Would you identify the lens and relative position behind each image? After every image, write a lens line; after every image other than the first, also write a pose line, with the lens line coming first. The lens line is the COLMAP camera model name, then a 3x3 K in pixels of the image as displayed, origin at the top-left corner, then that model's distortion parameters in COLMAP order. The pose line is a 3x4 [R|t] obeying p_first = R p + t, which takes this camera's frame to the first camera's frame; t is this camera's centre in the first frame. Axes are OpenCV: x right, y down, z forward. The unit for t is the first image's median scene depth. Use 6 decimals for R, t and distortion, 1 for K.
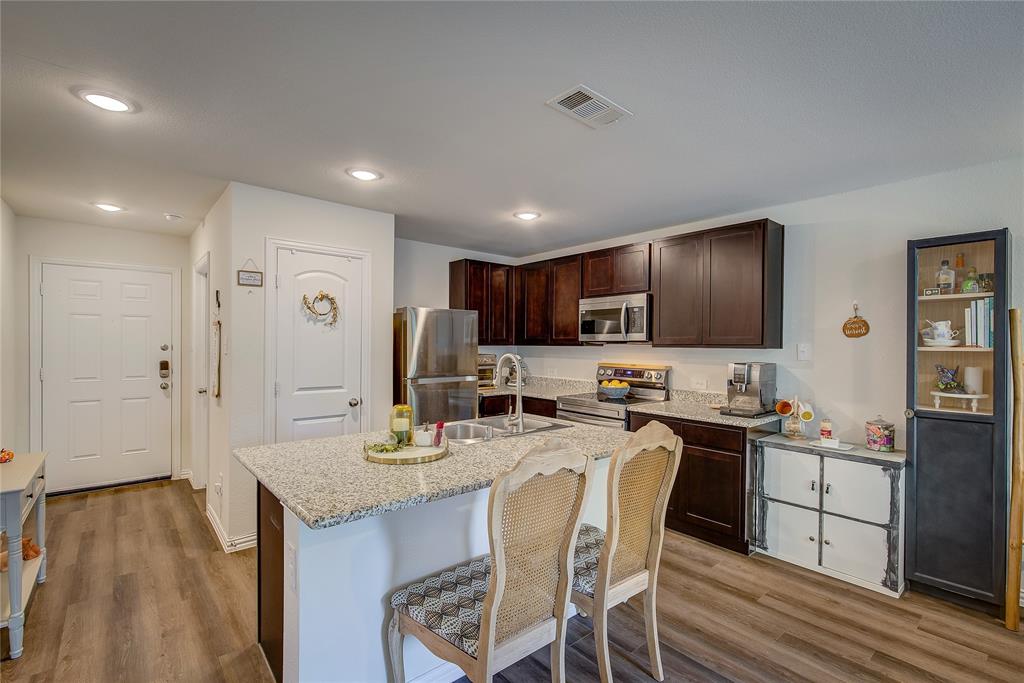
lens RADIAL K [[462.3, 0, 519.4], [0, 462.3, 344.5], [0, 0, 1]] dist [0.000573, -0.000072]
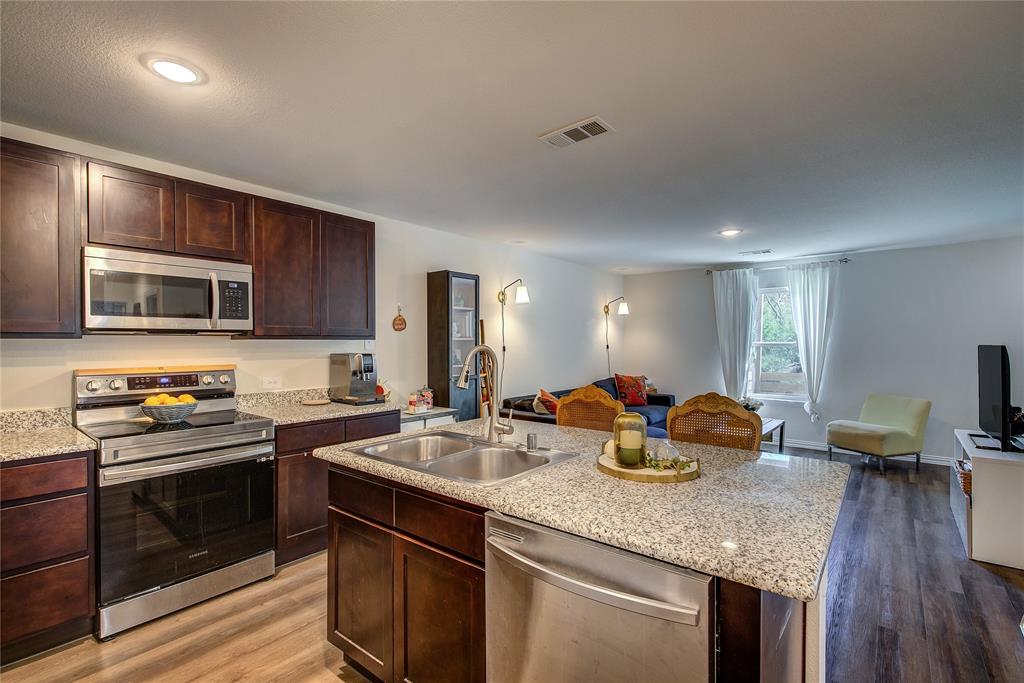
lens RADIAL K [[464.1, 0, 518.1], [0, 464.1, 344.8], [0, 0, 1]] dist [0.000357, 0.000114]
pose [[-0.176334, -0.012807, 0.984247, -0.780973], [0.002522, 0.999906, 0.013463, 0.008833], [-0.984327, 0.004856, -0.176285, 1.067895]]
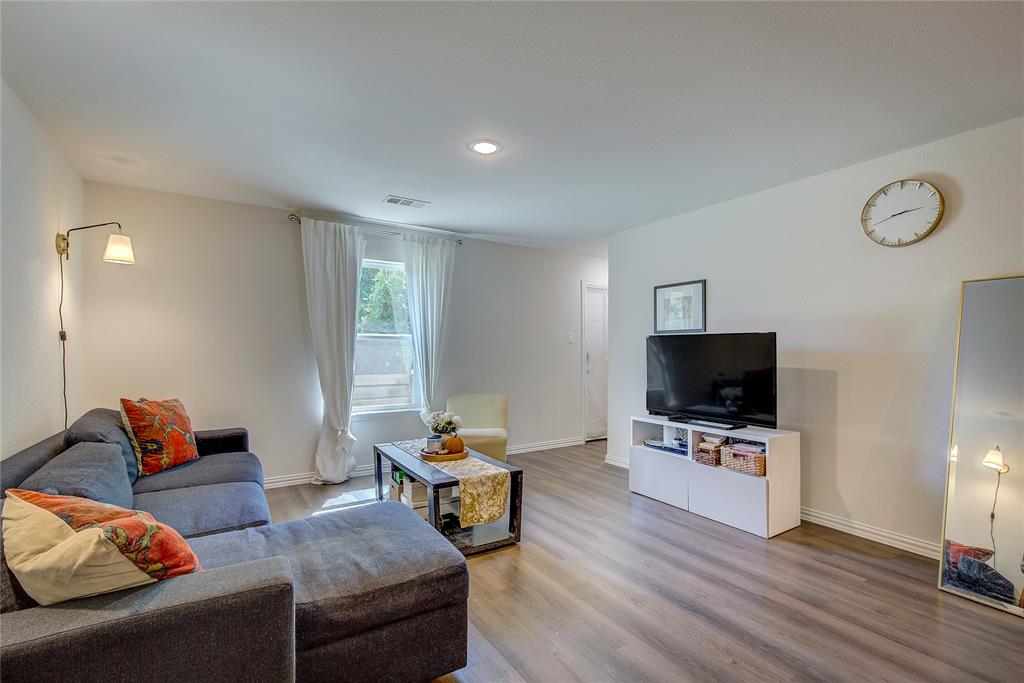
lens RADIAL K [[462.3, 0, 519.4], [0, 462.3, 344.5], [0, 0, 1]] dist [0.000573, -0.000072]
pose [[-0.991075, -0.011127, 0.132841, 0.578437], [-0.011688, 0.999926, -0.003446, 0.070968], [-0.132793, -0.004968, -0.991131, 1.026945]]
